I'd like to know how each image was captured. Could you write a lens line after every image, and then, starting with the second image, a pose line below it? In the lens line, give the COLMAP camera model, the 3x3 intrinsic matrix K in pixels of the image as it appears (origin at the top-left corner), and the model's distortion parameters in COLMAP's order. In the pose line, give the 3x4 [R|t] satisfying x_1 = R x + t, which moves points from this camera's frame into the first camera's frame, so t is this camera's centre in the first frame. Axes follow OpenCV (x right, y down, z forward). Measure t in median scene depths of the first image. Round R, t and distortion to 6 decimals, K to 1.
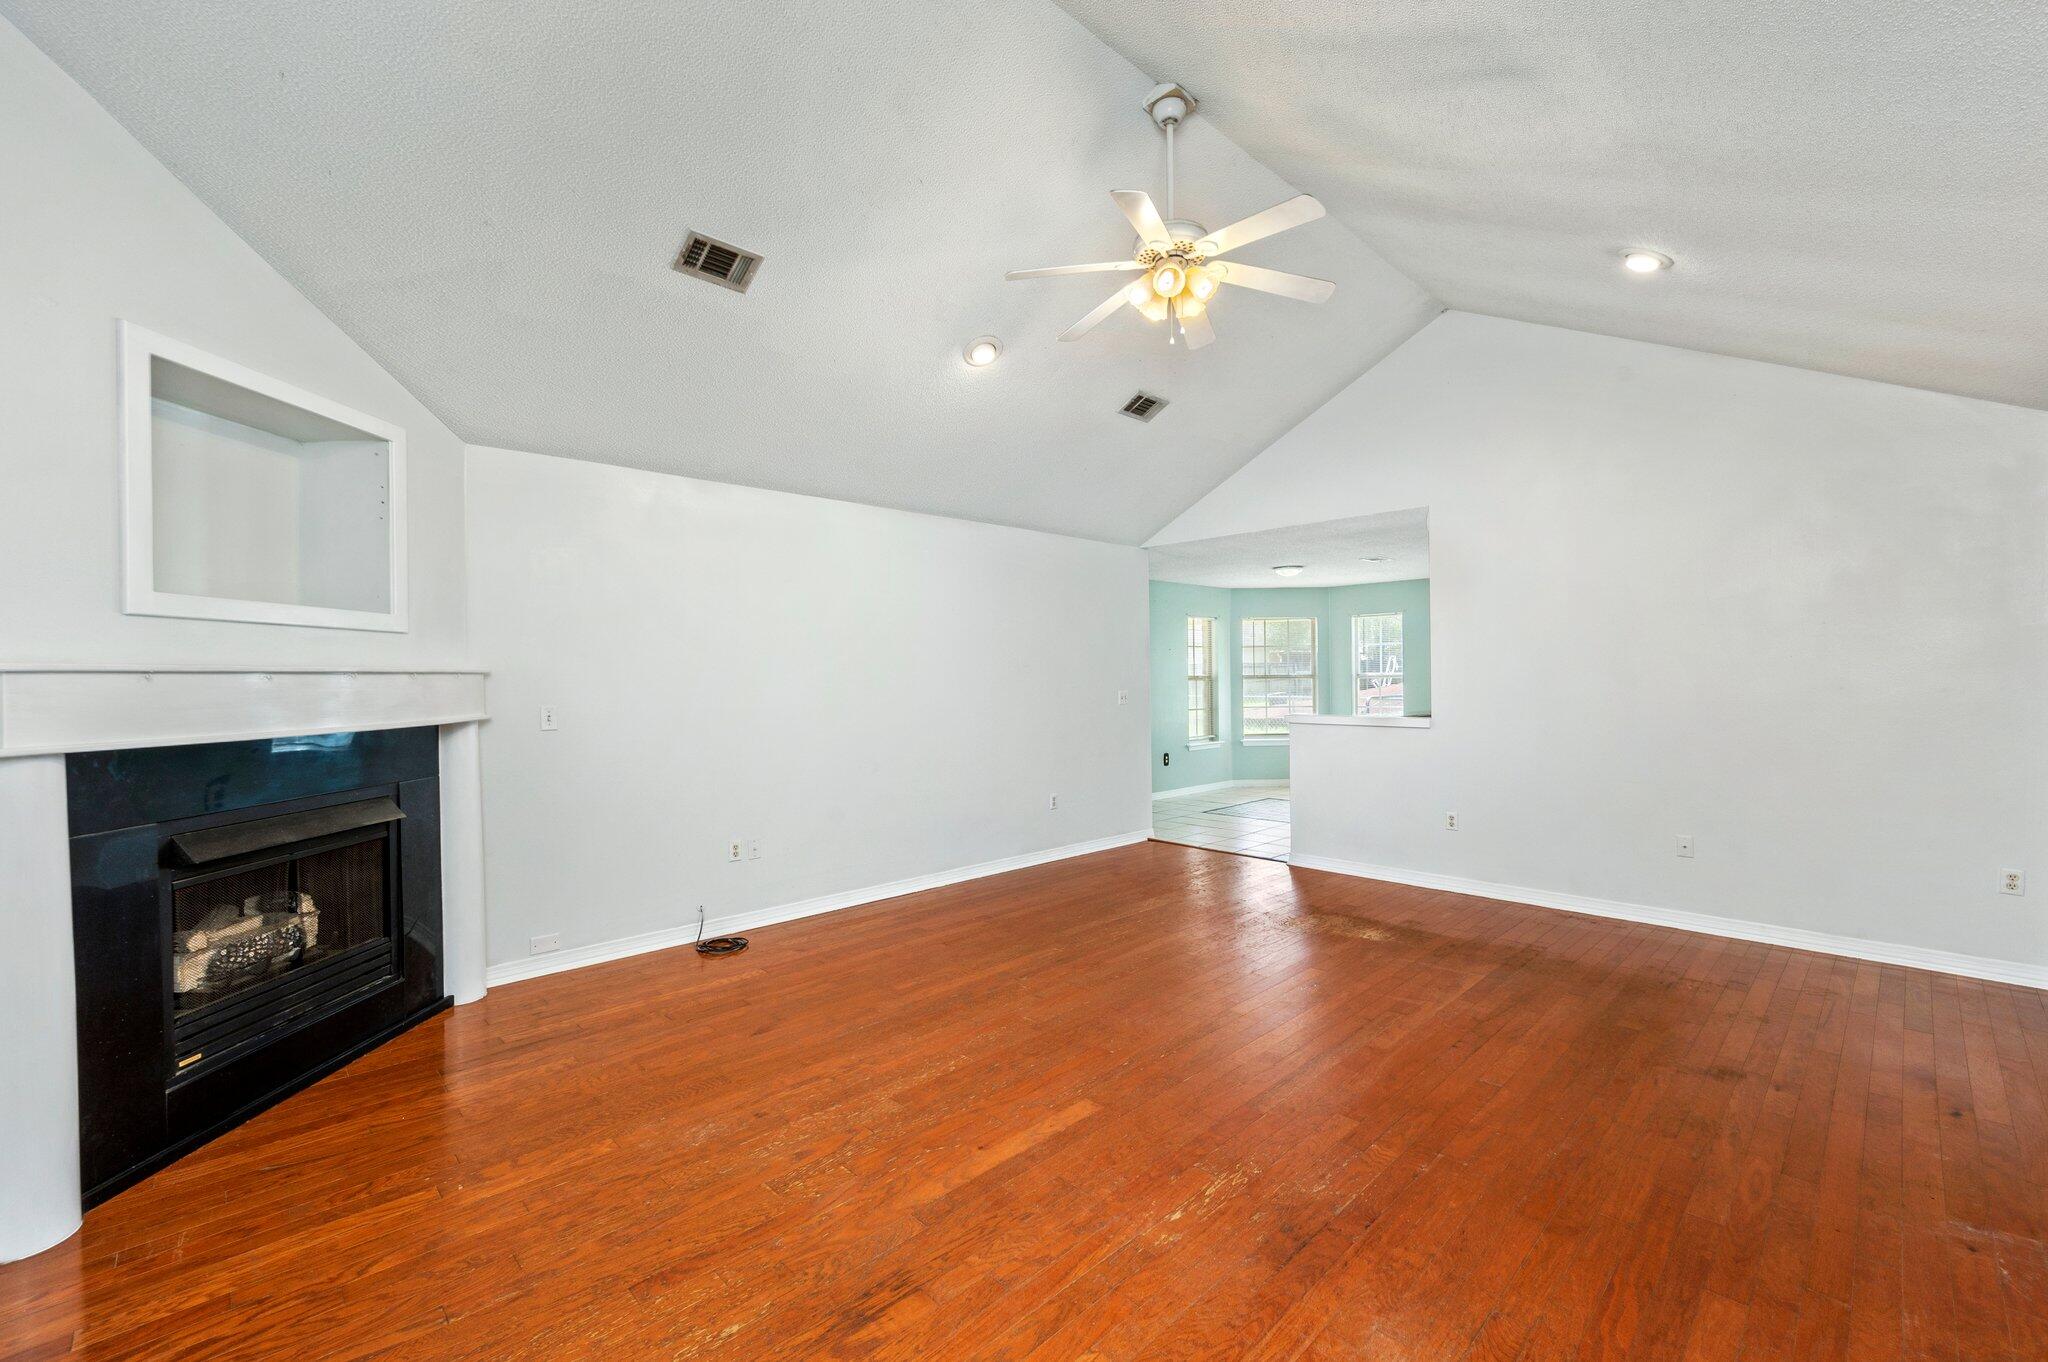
lens RADIAL K [[832.2, 0, 1028.7], [0, 832.2, 680.8], [0, 0, 1]] dist [-0.005334, 0.000576]
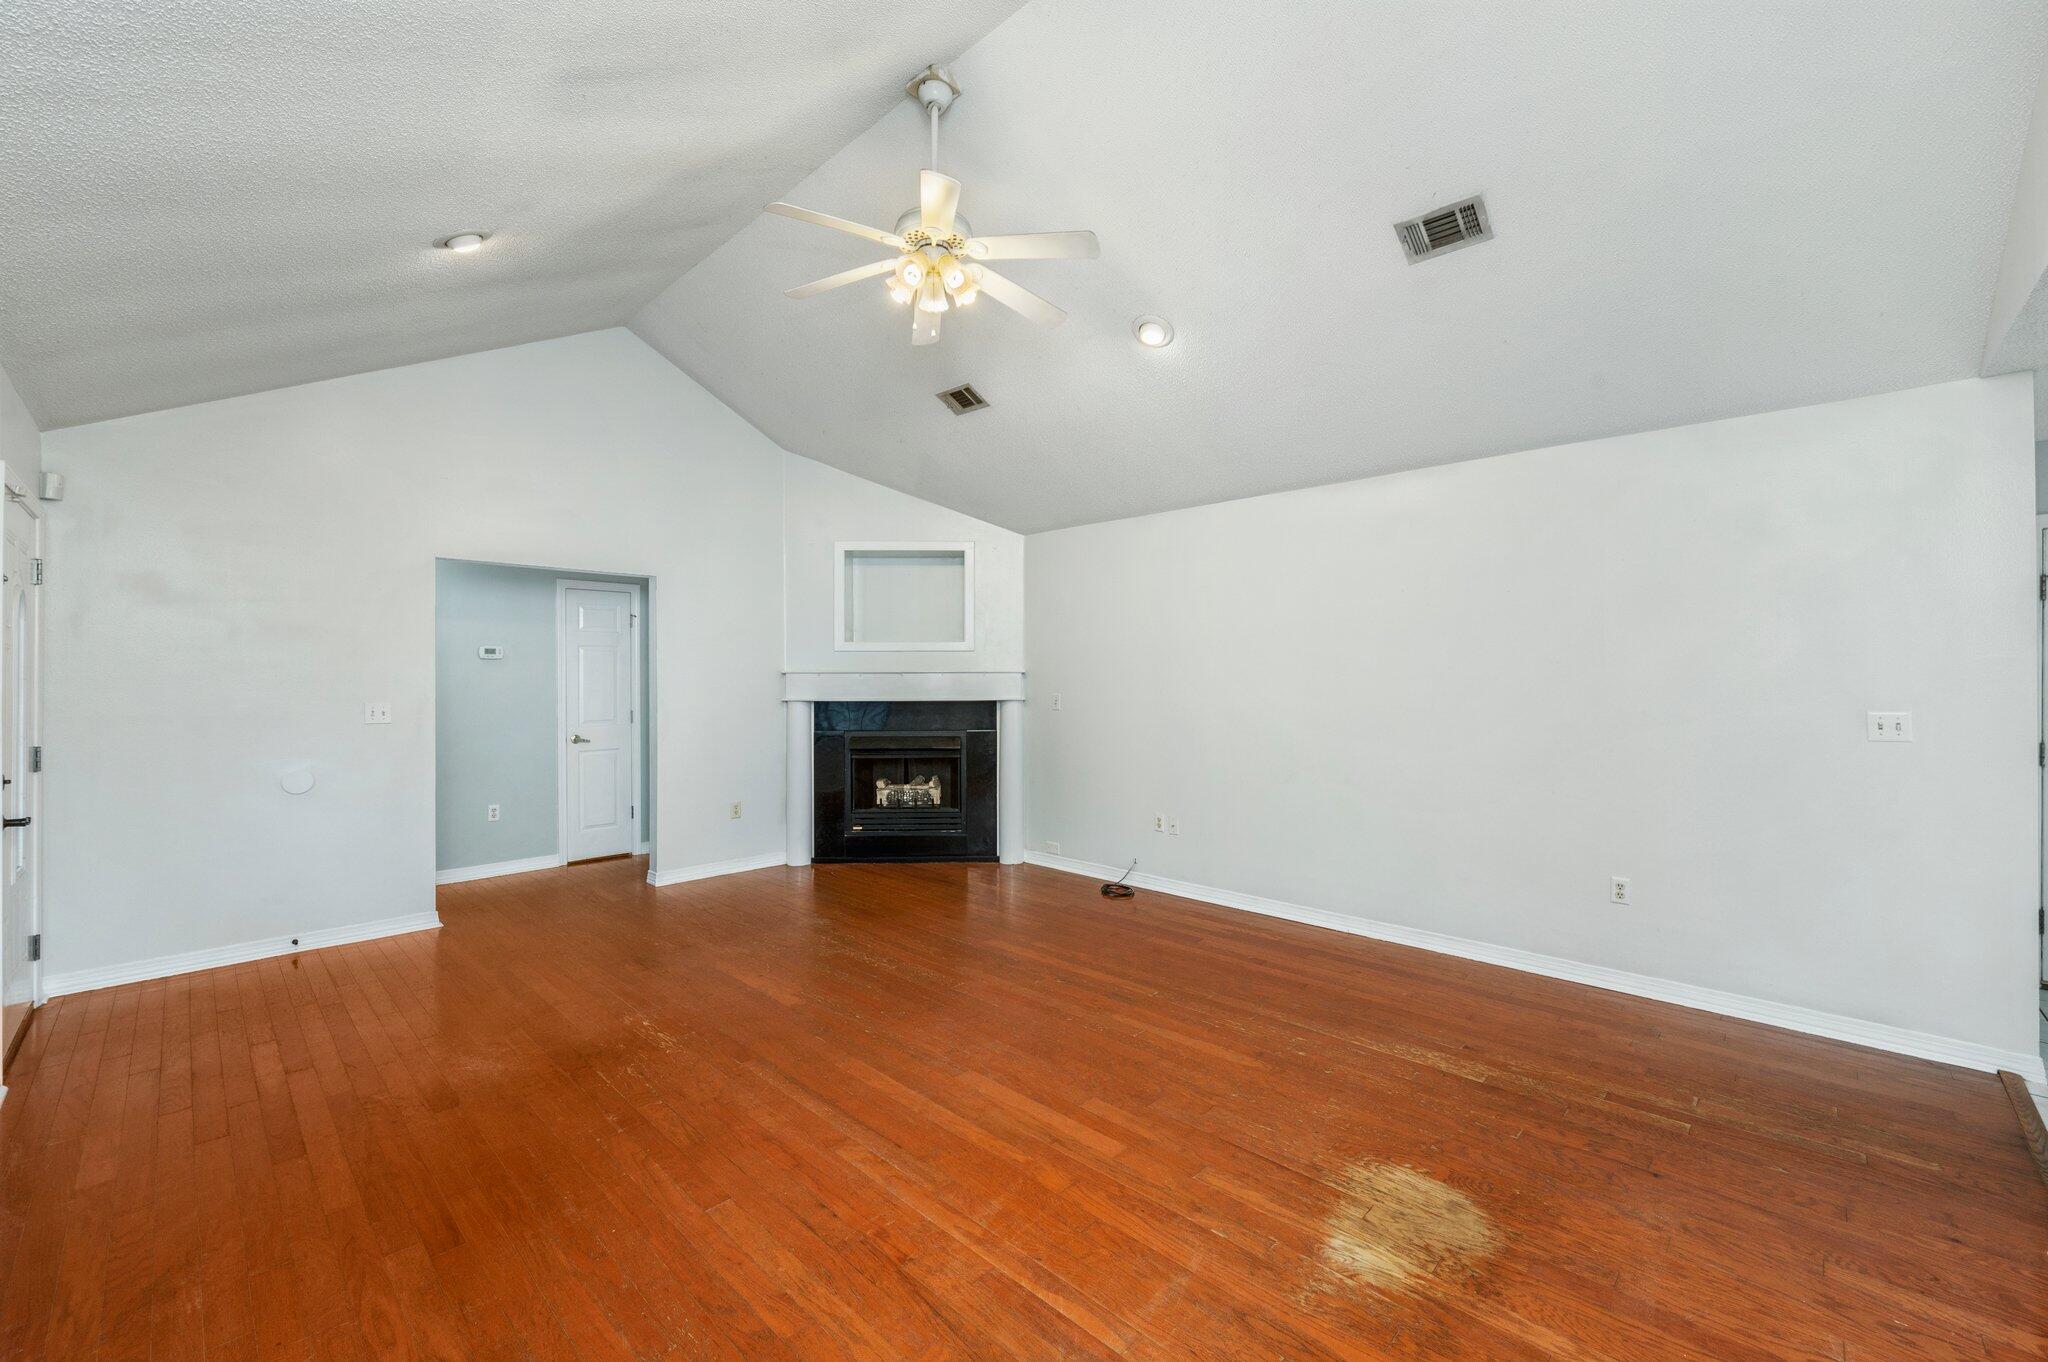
lens RADIAL K [[832.2, 0, 1027.6], [0, 832.2, 669.7], [0, 0, 1]] dist [-0.005334, 0.000576]
pose [[0.040080, 0.001039, -0.999196, 1.191316], [-0.004940, 0.999987, 0.000842, -0.018200], [0.999184, 0.004902, 0.040085, 1.111227]]
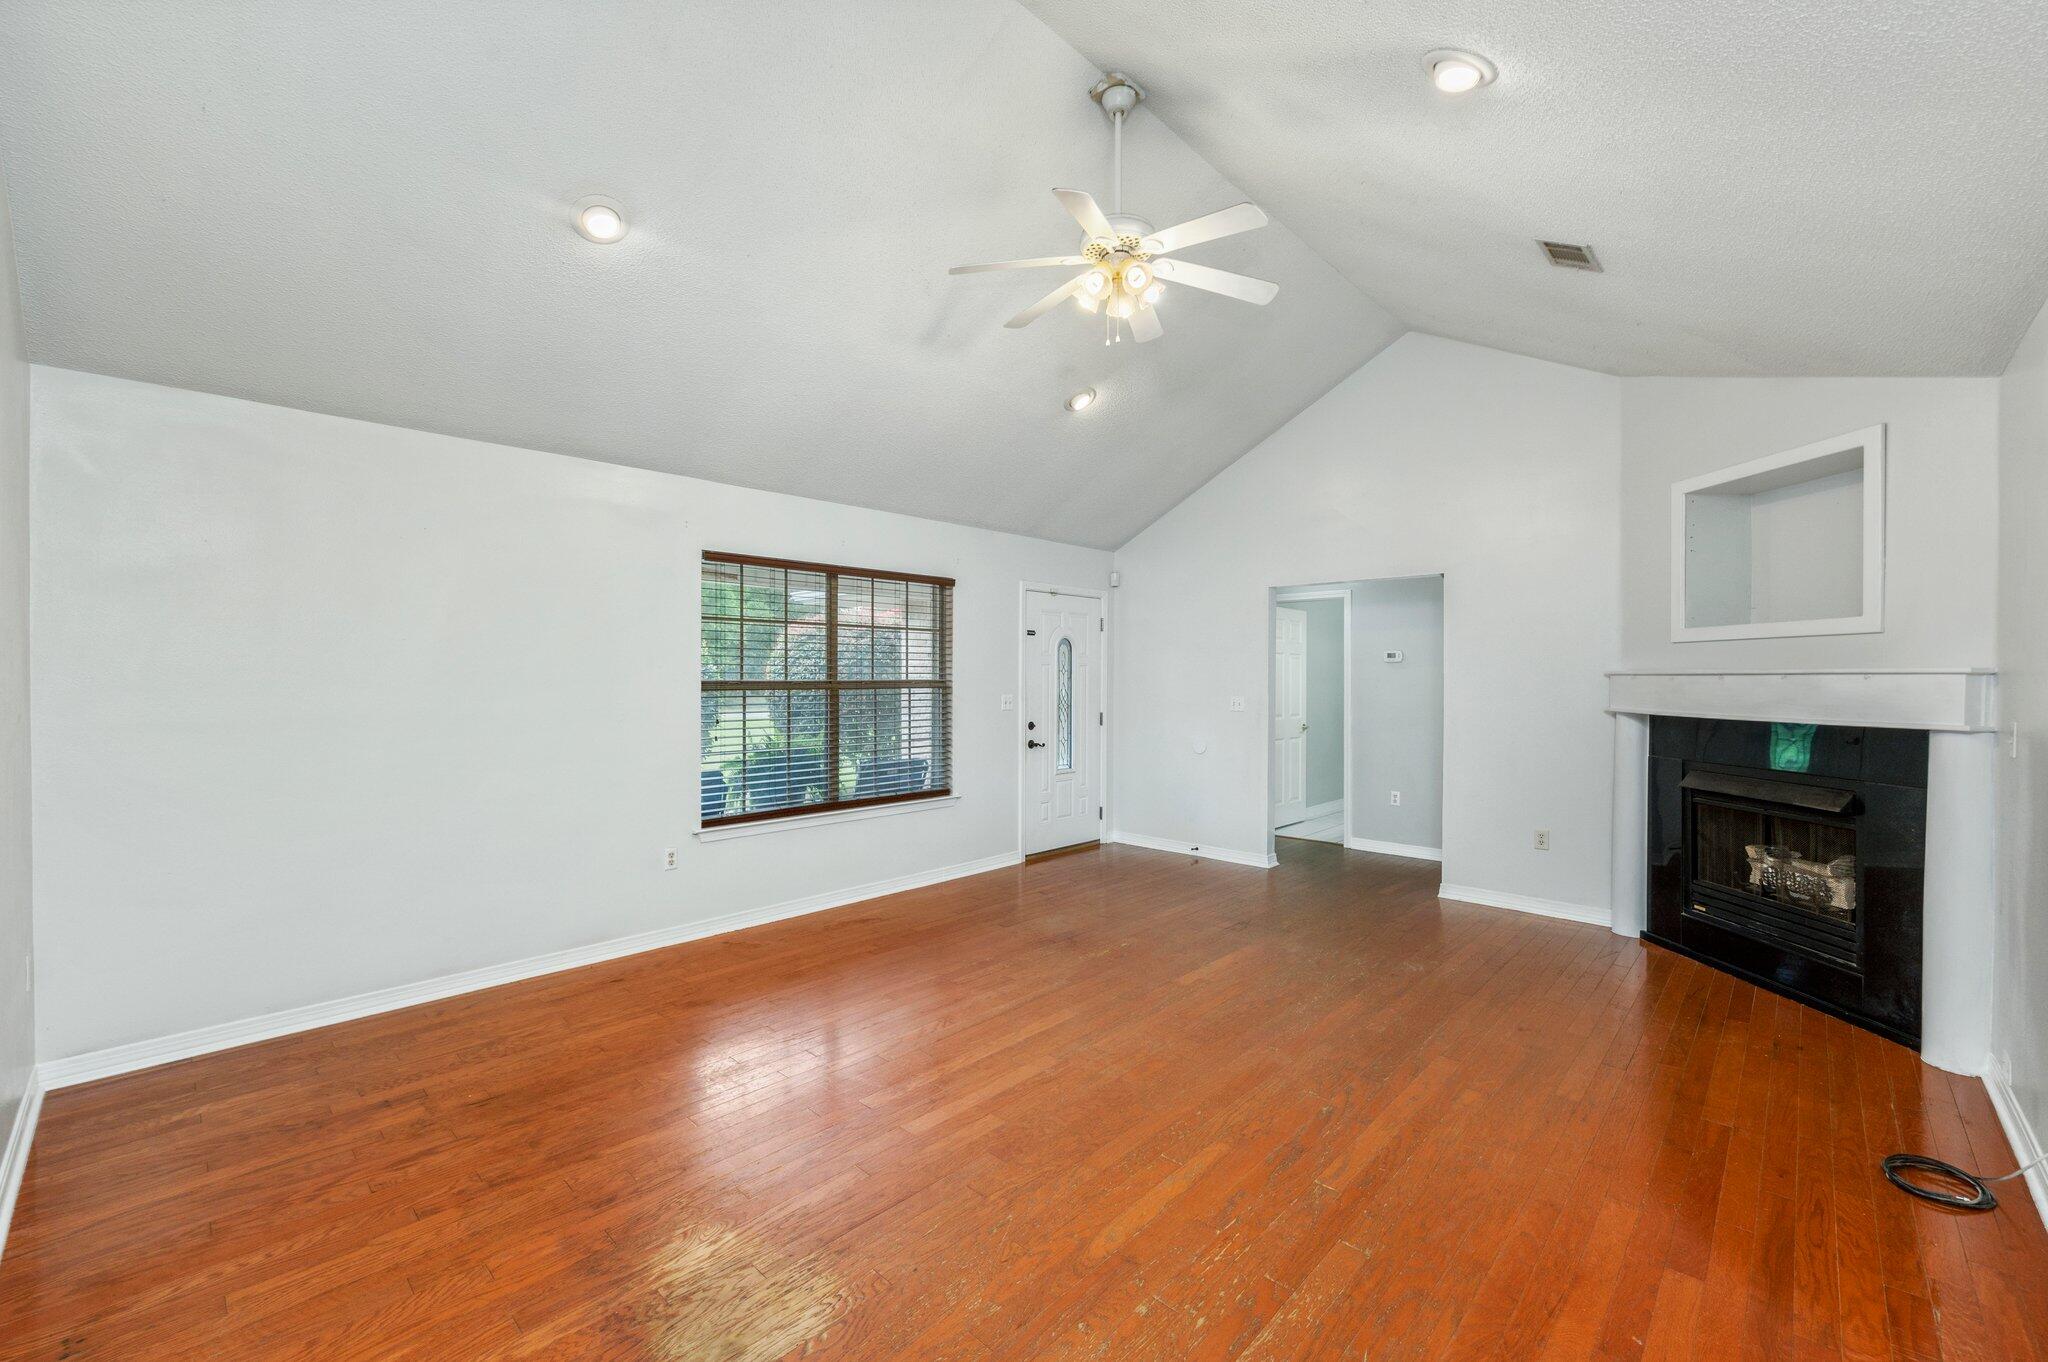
lens RADIAL K [[832.2, 0, 1007.5], [0, 832.2, 676.3], [0, 0, 1]] dist [-0.005334, 0.000576]
pose [[-0.999637, 0.009754, -0.025119, 0.323562], [0.009615, 0.999938, 0.005656, -0.022307], [0.025173, 0.005412, -0.999668, 2.071036]]
